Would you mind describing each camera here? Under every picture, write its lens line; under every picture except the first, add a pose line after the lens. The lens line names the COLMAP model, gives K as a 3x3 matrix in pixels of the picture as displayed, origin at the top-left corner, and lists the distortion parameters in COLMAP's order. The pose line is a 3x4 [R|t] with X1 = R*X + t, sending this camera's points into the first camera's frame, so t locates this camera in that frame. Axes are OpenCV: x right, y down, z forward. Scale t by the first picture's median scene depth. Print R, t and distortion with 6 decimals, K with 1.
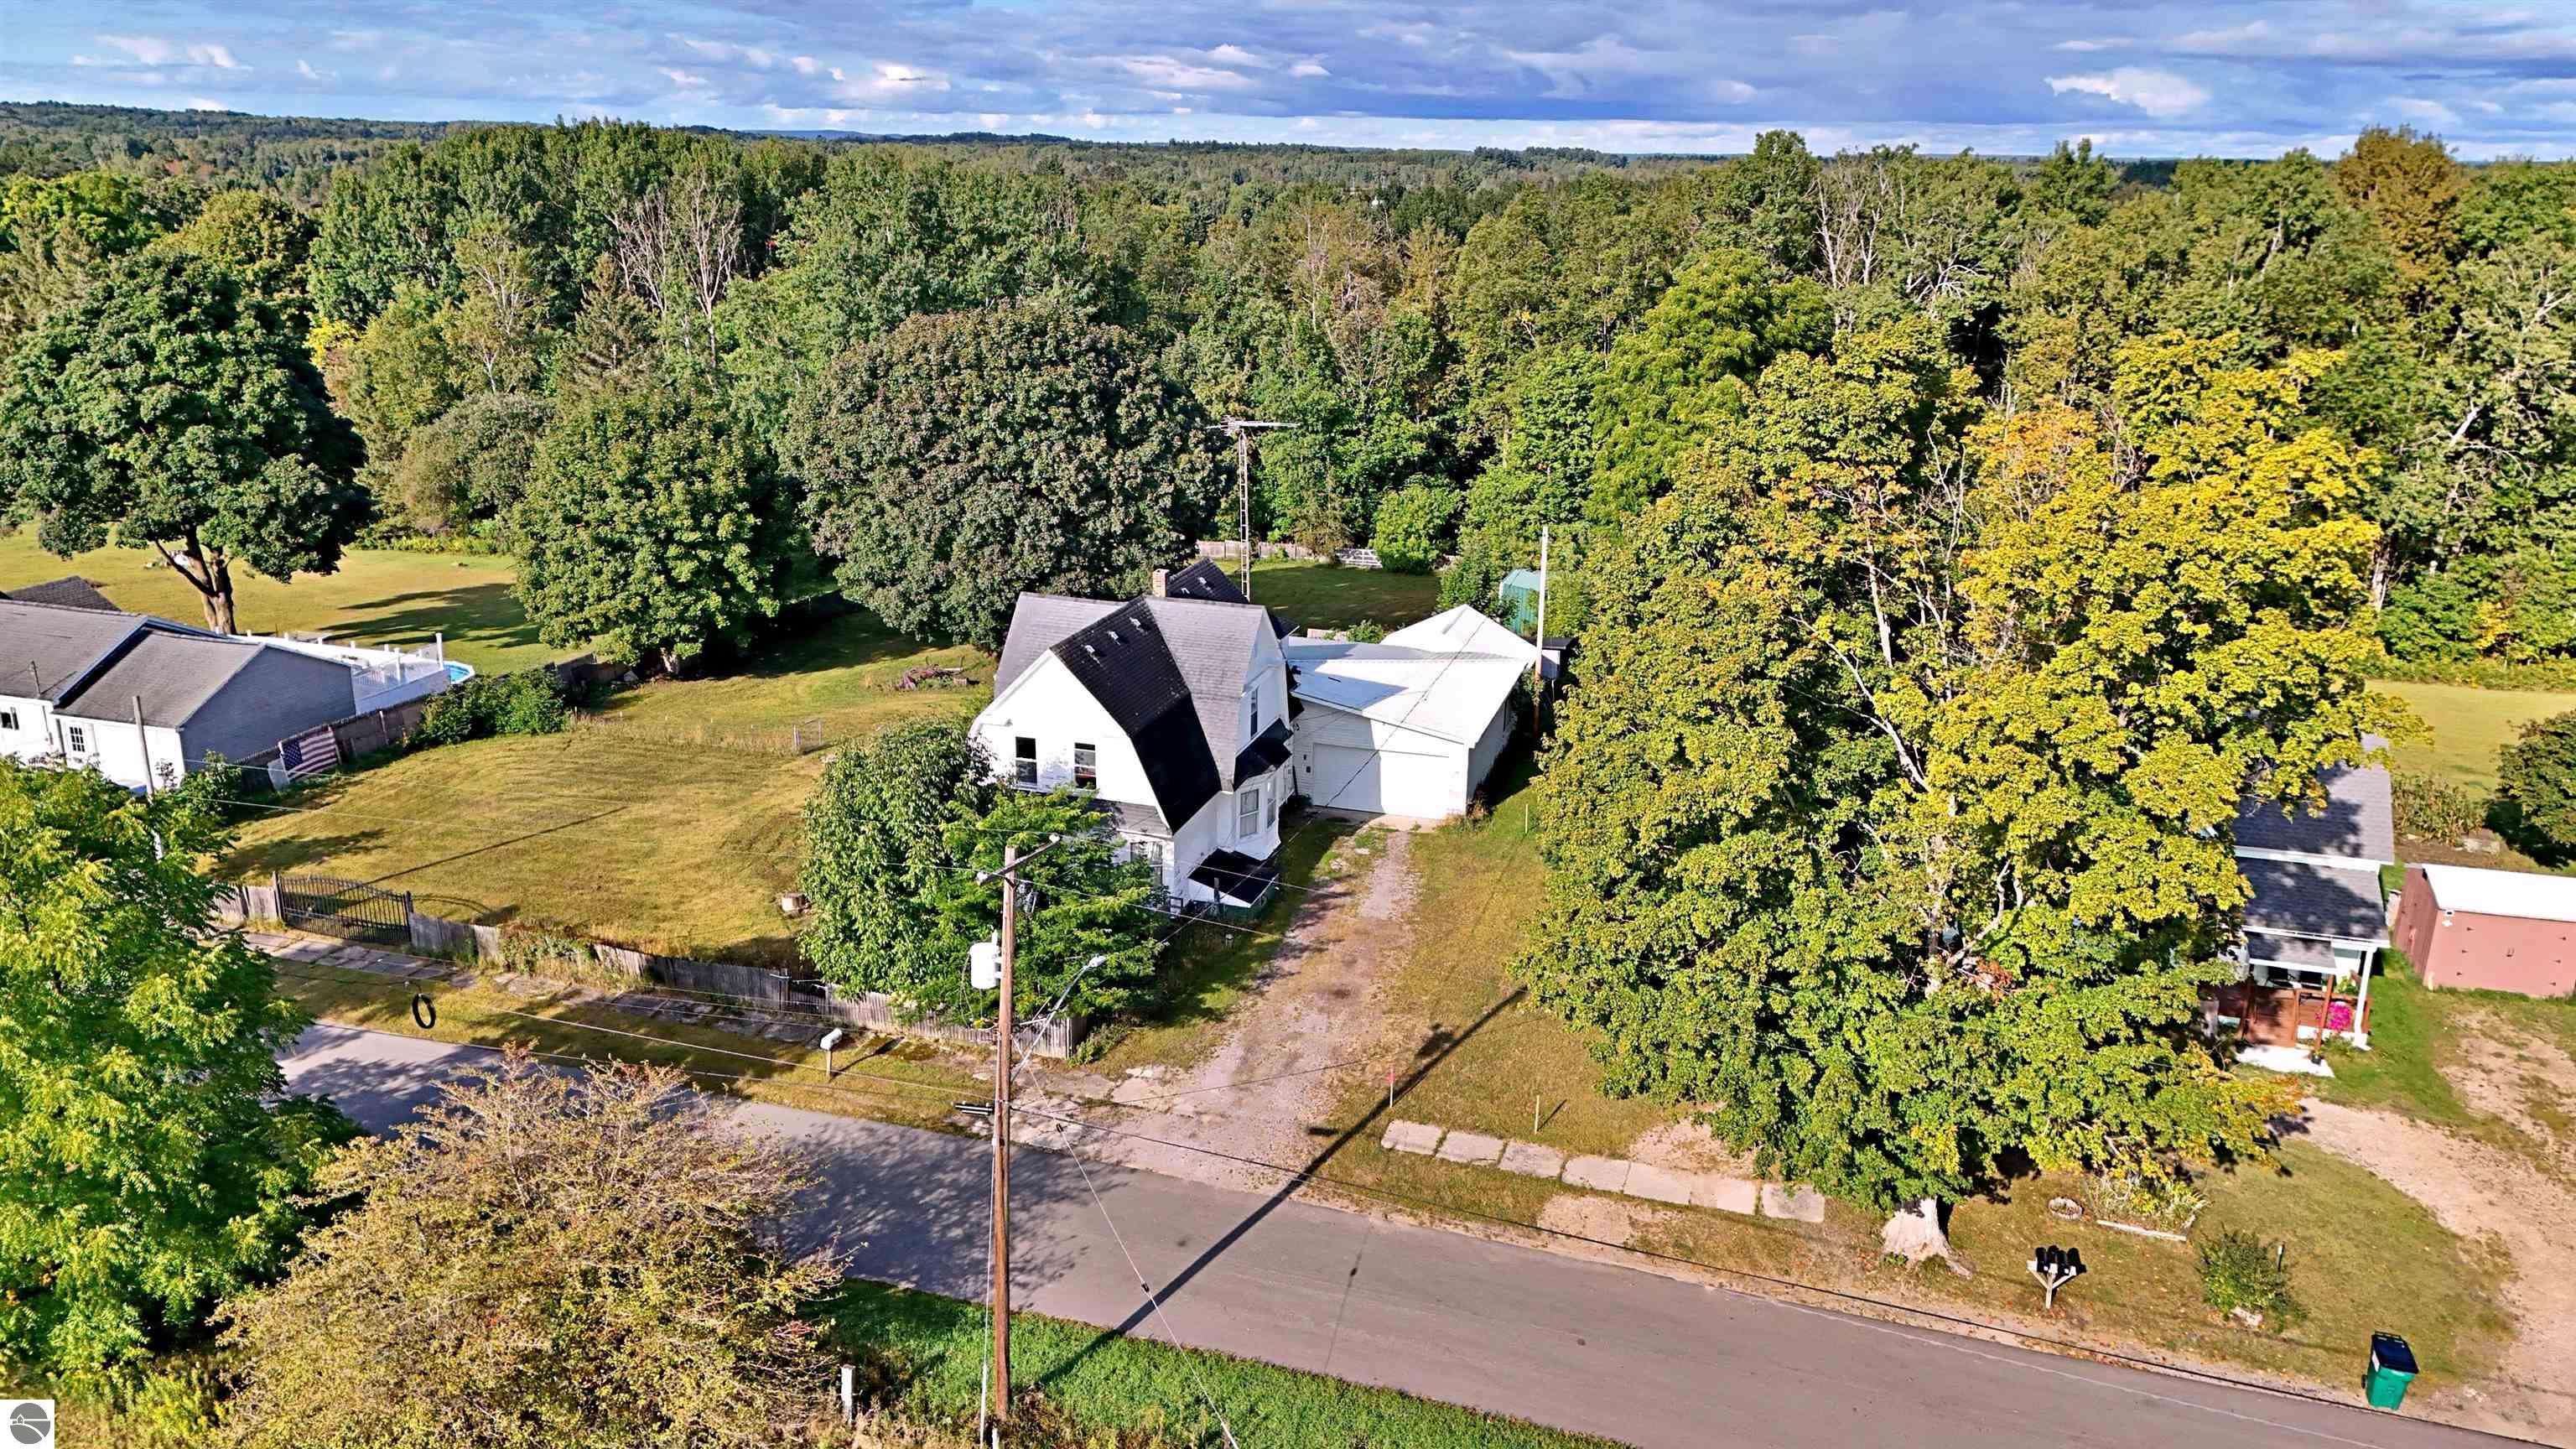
lens RADIAL K [[1888.5, 0, 1284.4], [0, 1888.5, 718.2], [0, 0, 1]] dist [0.065511, -0.061185]
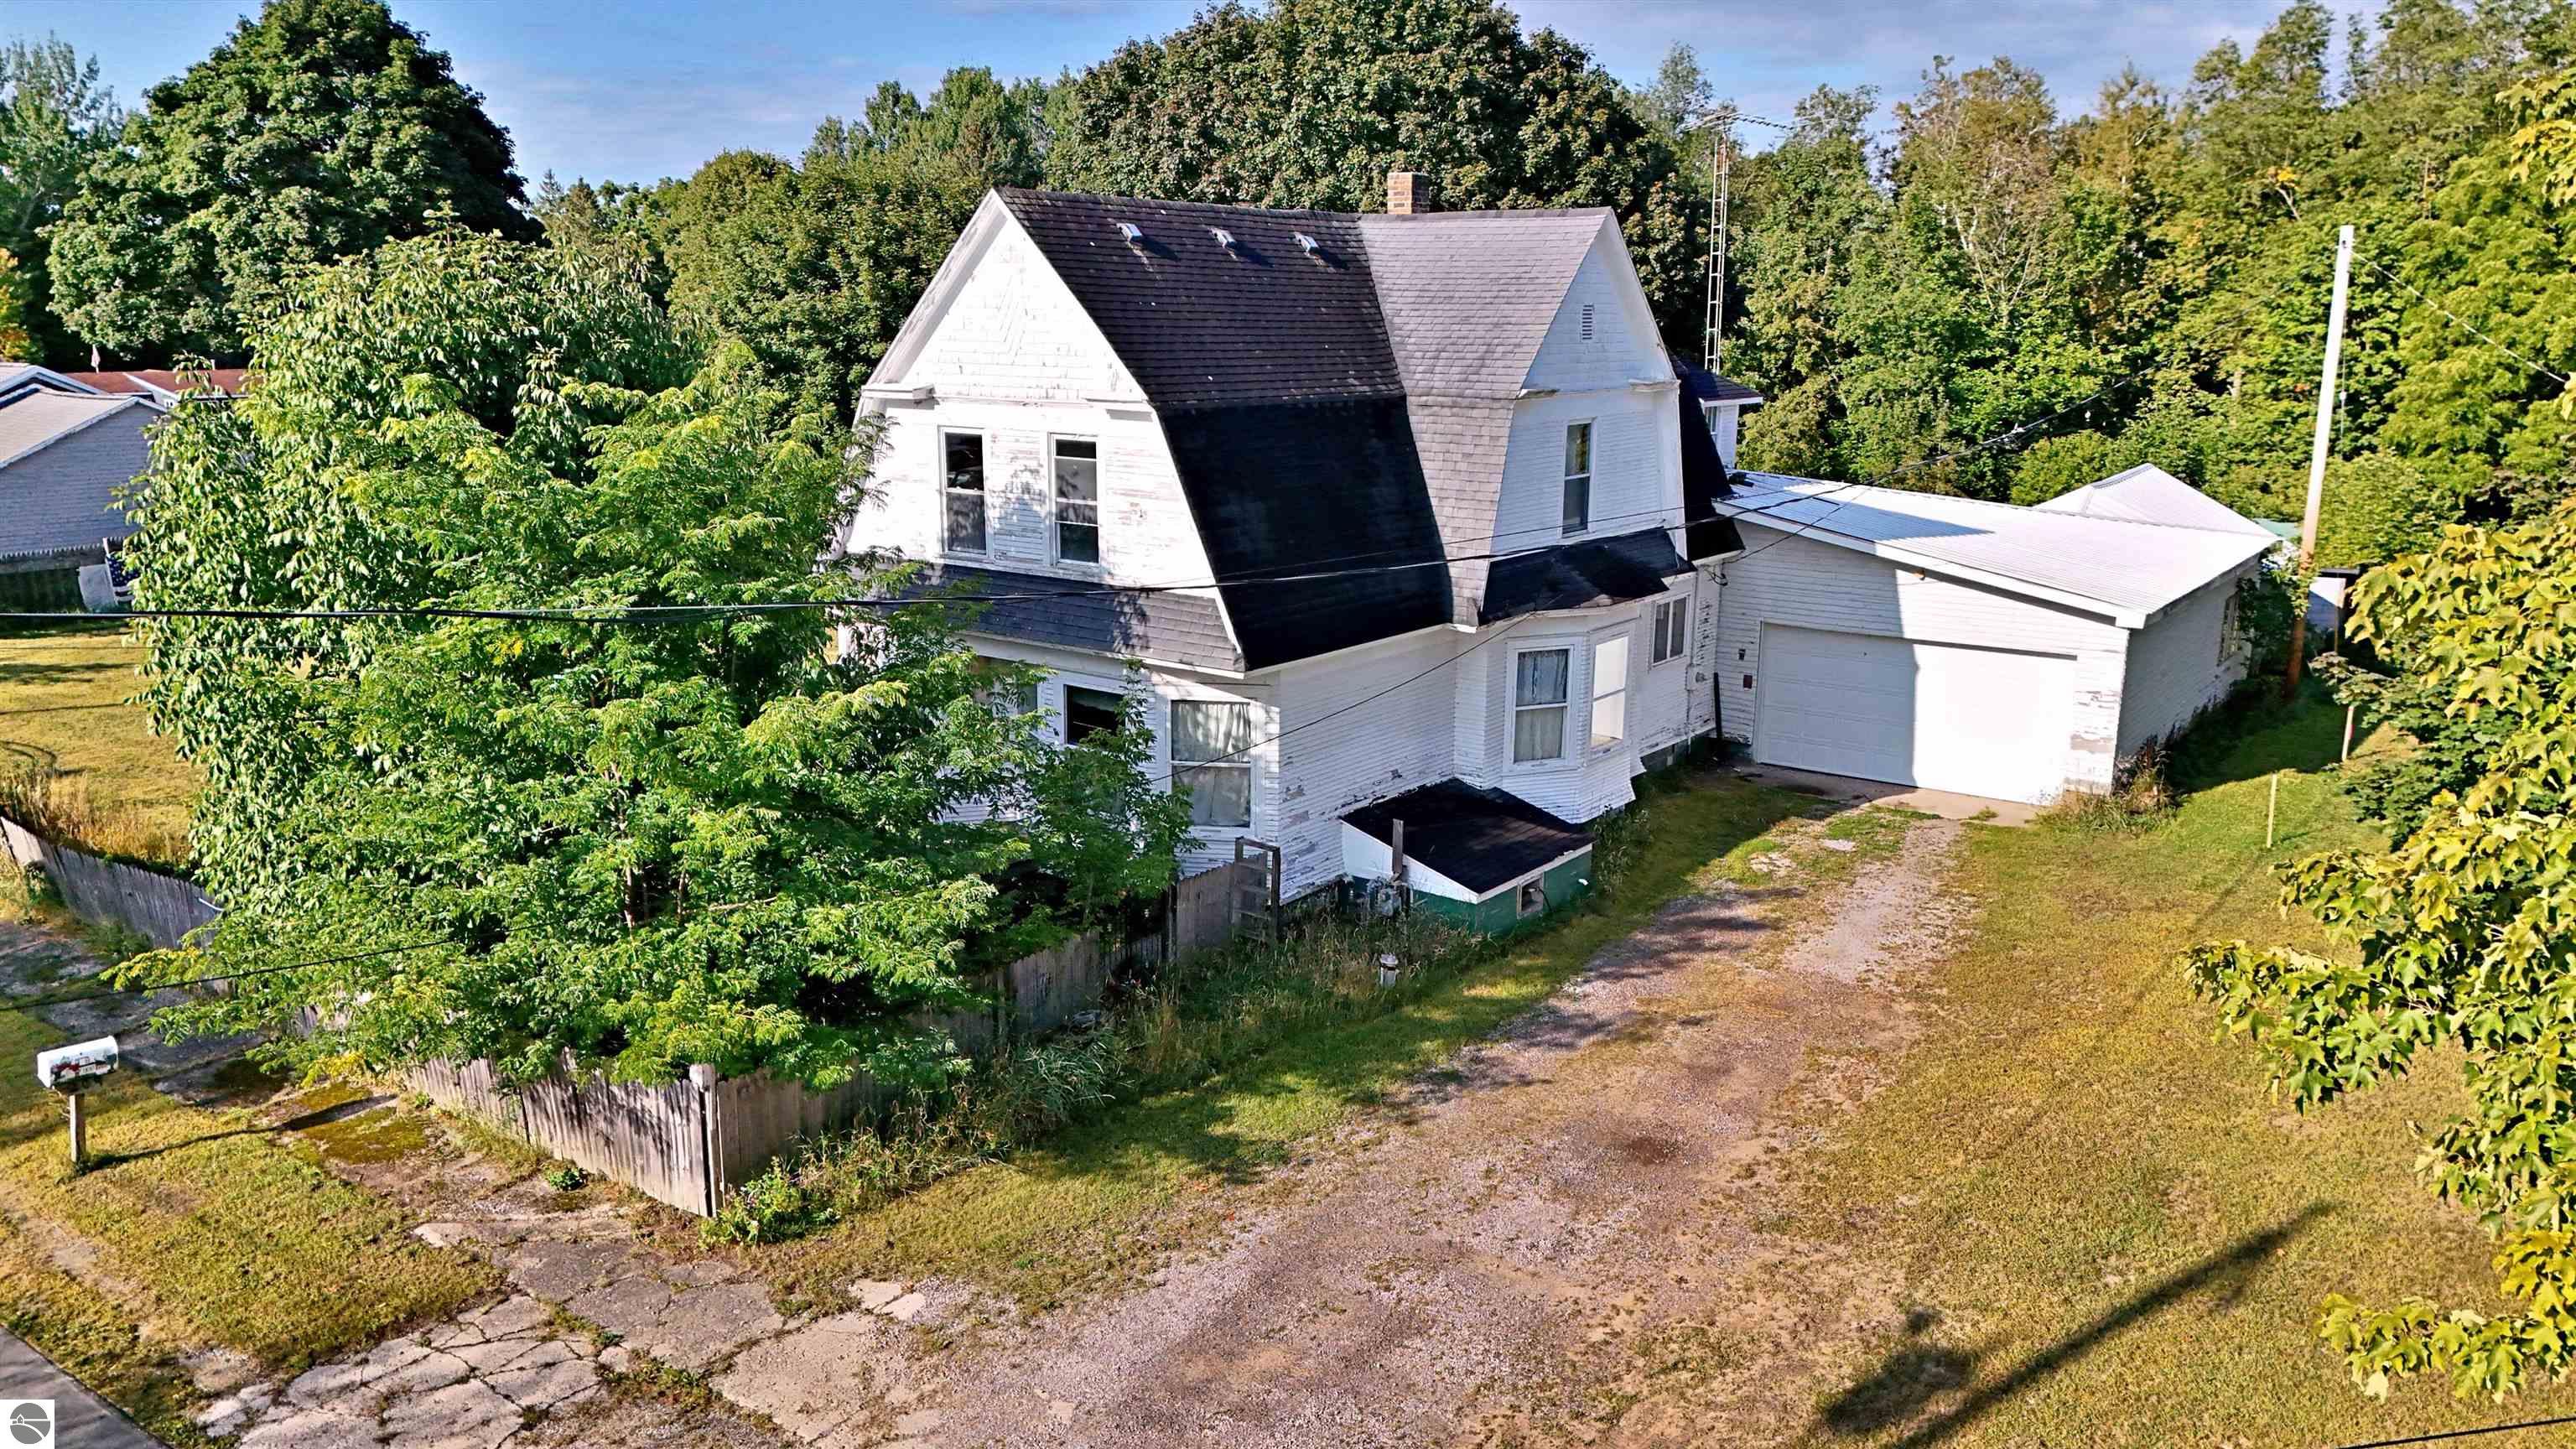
lens RADIAL K [[1888.5, 0, 1271.6], [0, 1888.5, 733.0], [0, 0, 1]] dist [0.065511, -0.061185]
pose [[0.940570, 0.066070, -0.333112, 0.050305], [-0.089312, 0.994488, -0.054929, 0.065091], [0.327646, 0.081415, 0.941286, 0.443048]]
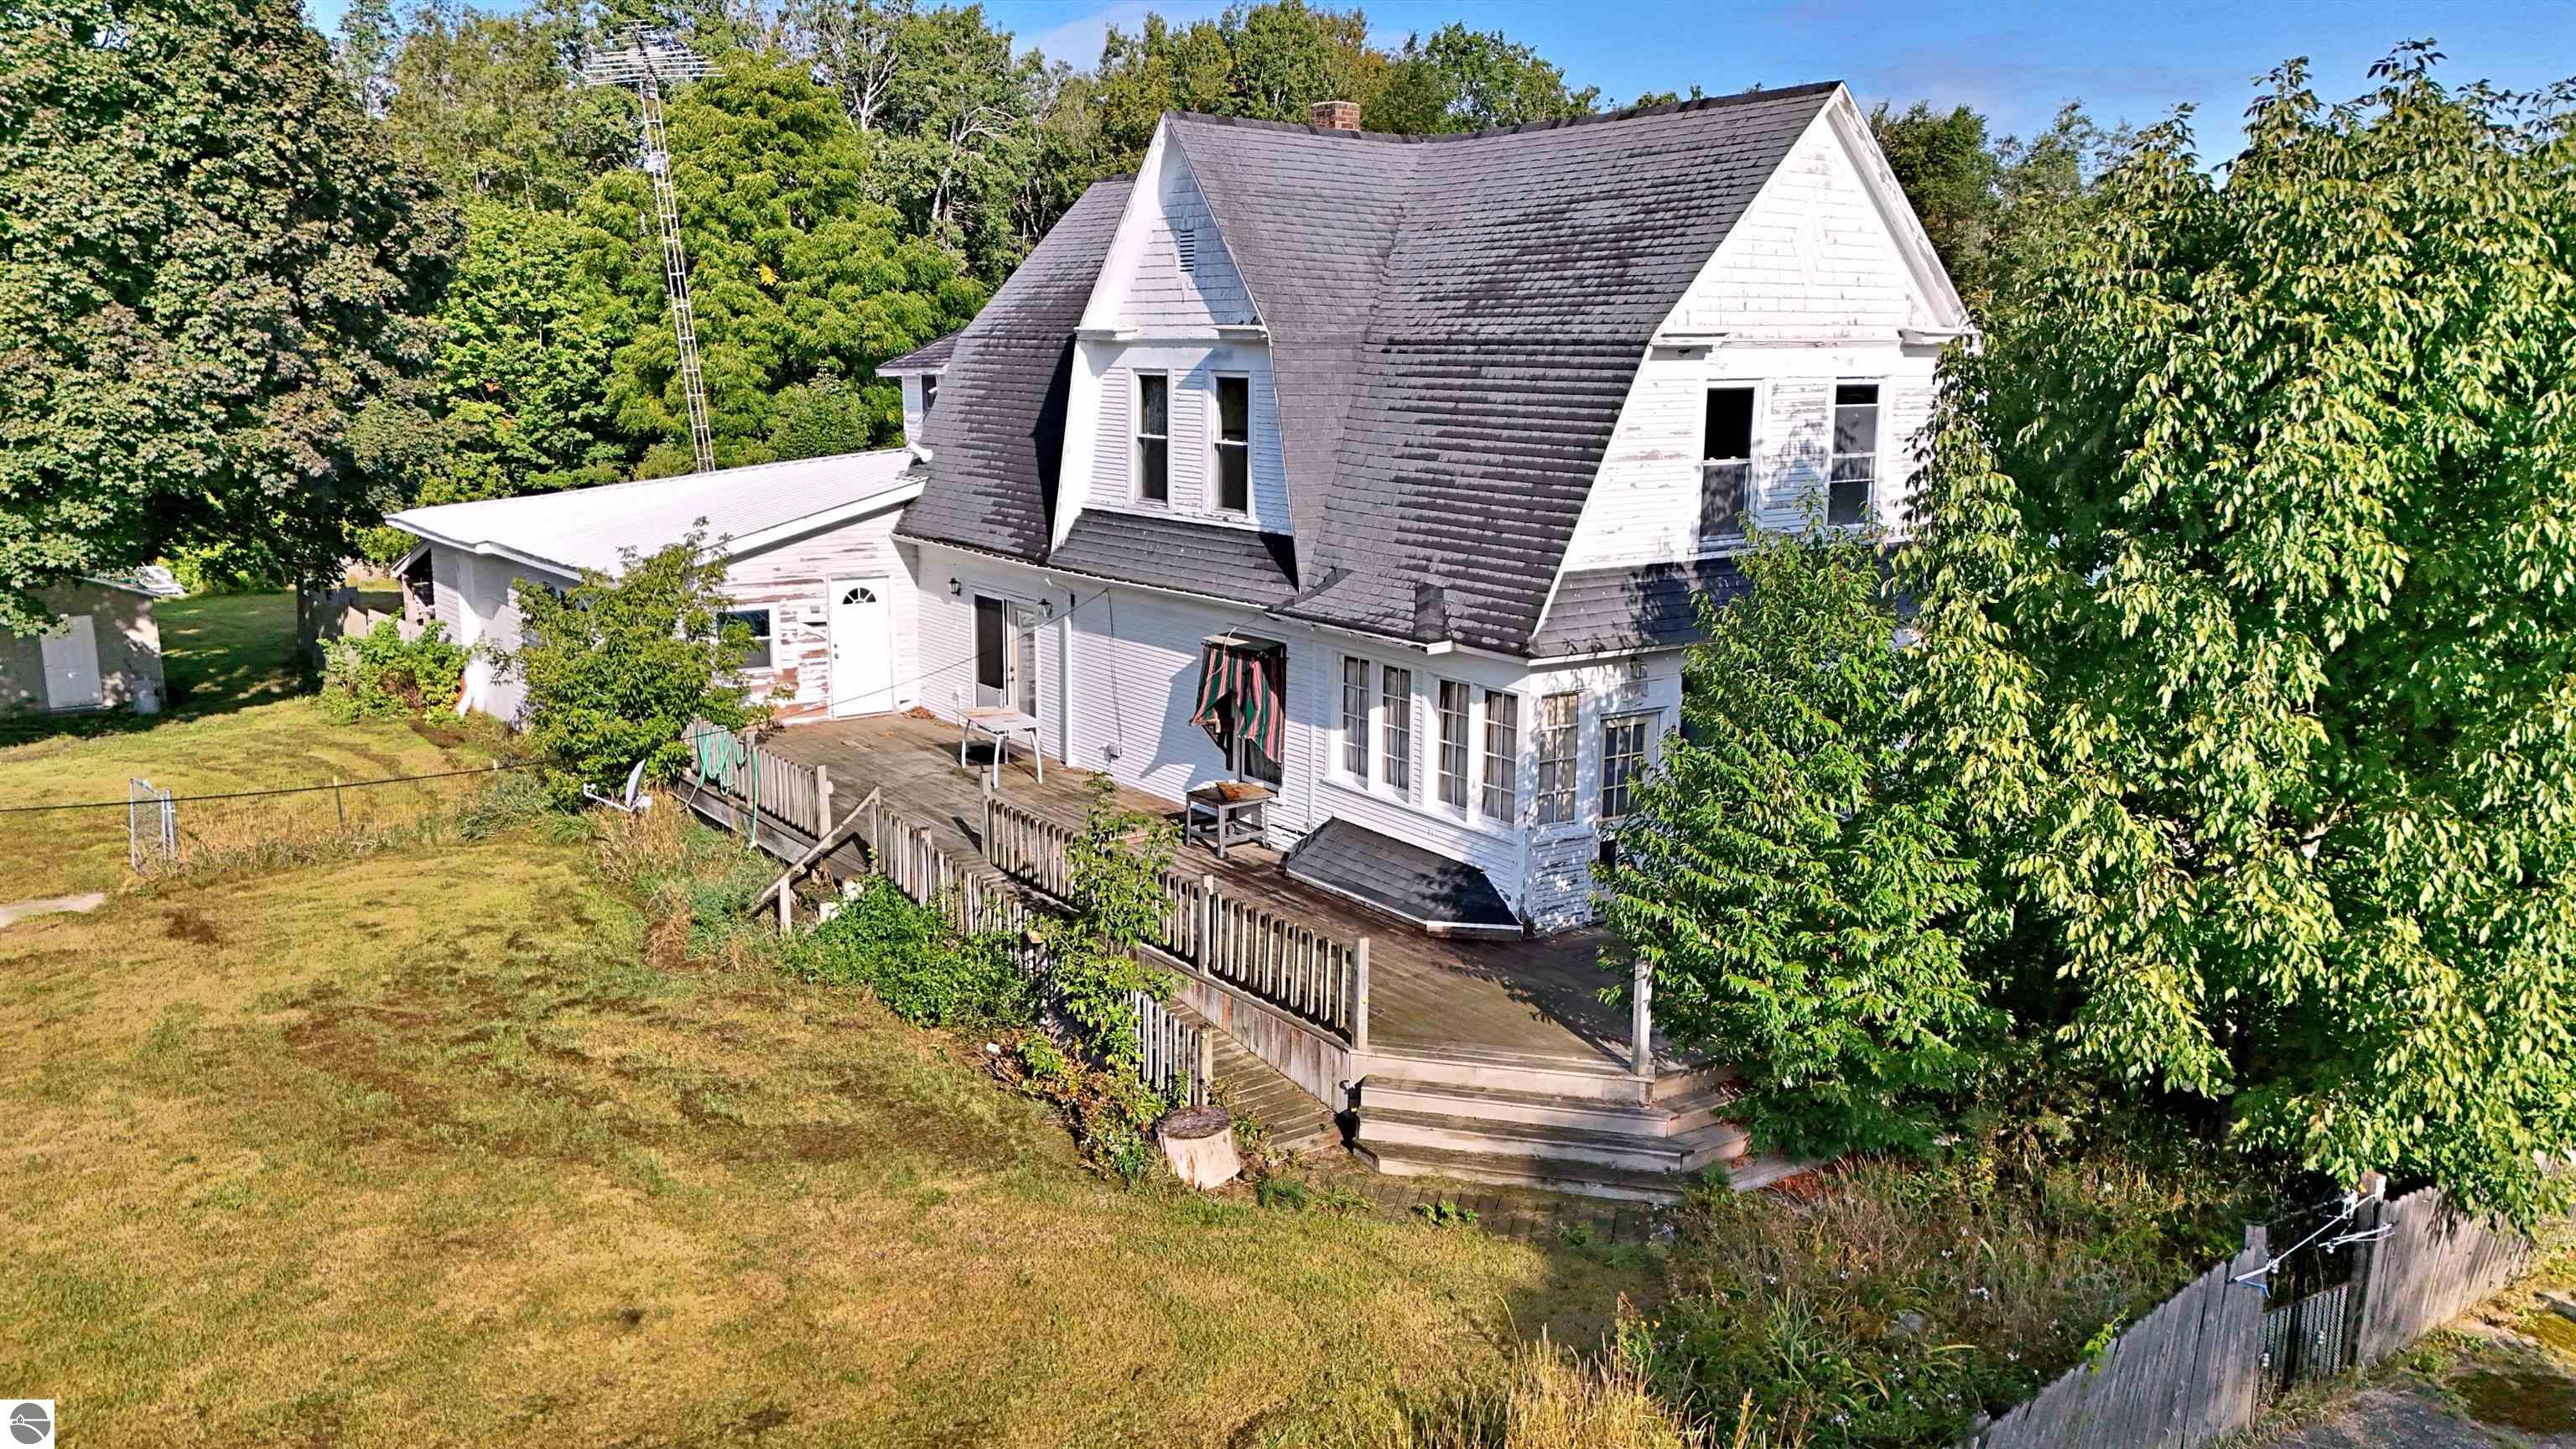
lens RADIAL K [[1888.5, 0, 1290.8], [0, 1888.5, 729.4], [0, 0, 1]] dist [0.065511, -0.061185]
pose [[0.605414, -0.170854, 0.777357, -0.316503], [0.232377, 0.972077, 0.032673, 0.027390], [-0.761233, 0.160859, 0.628211, 0.602469]]
